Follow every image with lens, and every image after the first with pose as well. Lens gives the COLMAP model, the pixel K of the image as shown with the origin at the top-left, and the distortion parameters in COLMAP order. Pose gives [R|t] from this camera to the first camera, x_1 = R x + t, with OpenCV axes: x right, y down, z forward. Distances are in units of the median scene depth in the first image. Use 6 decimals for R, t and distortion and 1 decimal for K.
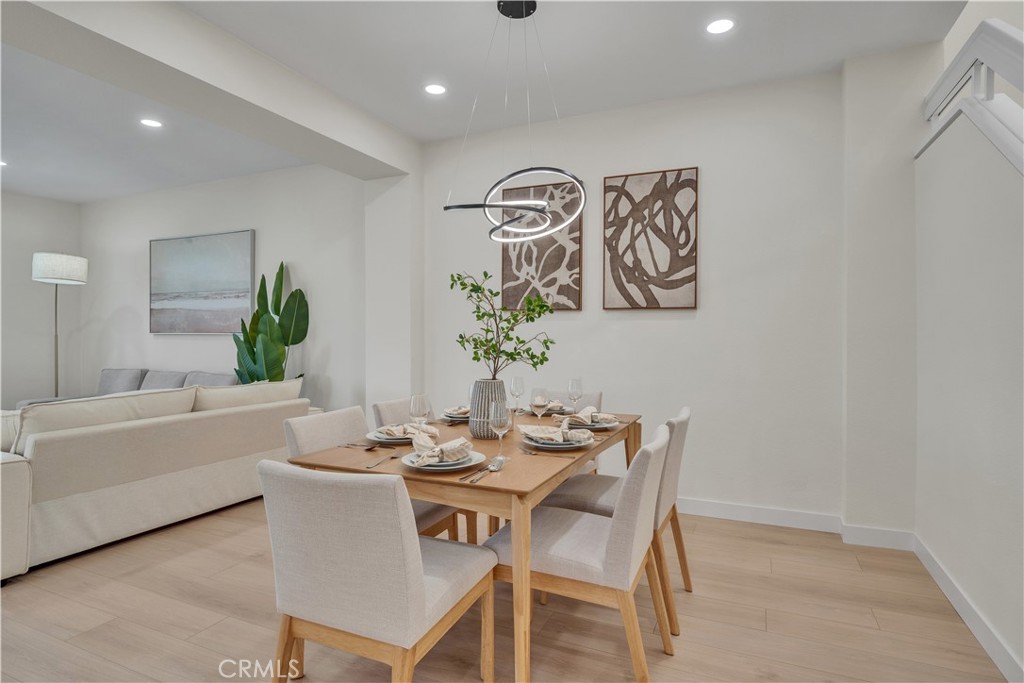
lens RADIAL K [[420.4, 0, 508.7], [0, 420.4, 351.5], [0, 0, 1]] dist [0.001970, 0.000291]
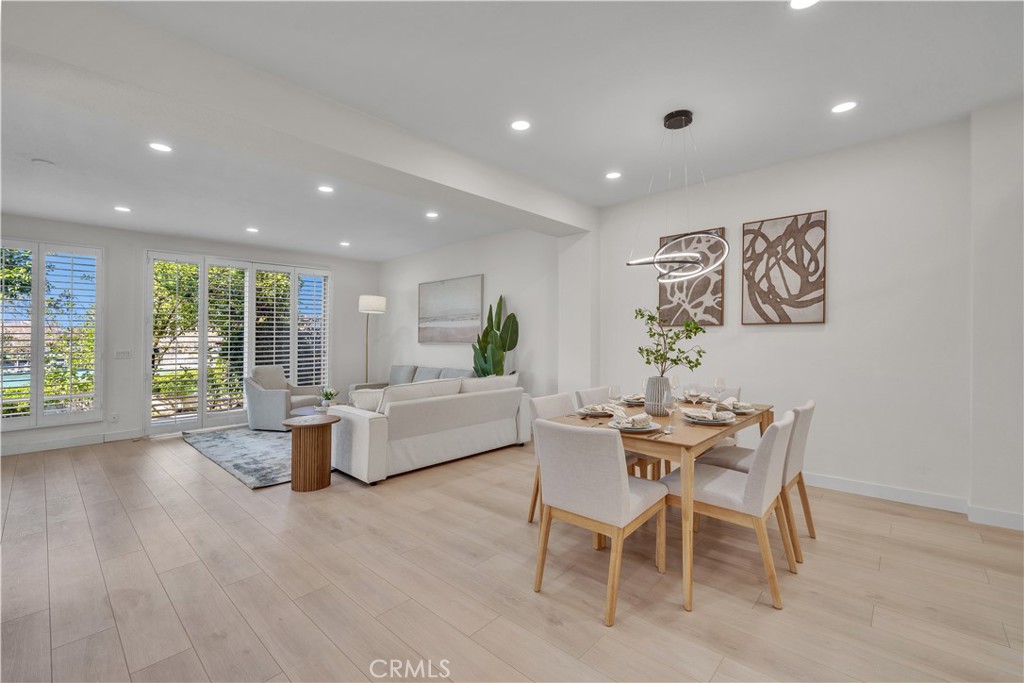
lens RADIAL K [[420.4, 0, 508.7], [0, 420.4, 351.5], [0, 0, 1]] dist [0.001970, 0.000291]
pose [[0.962912, 0.001977, -0.269808, -0.127623], [0.000703, 0.999951, 0.009839, -0.032207], [0.269815, -0.009664, 0.962864, -0.485419]]
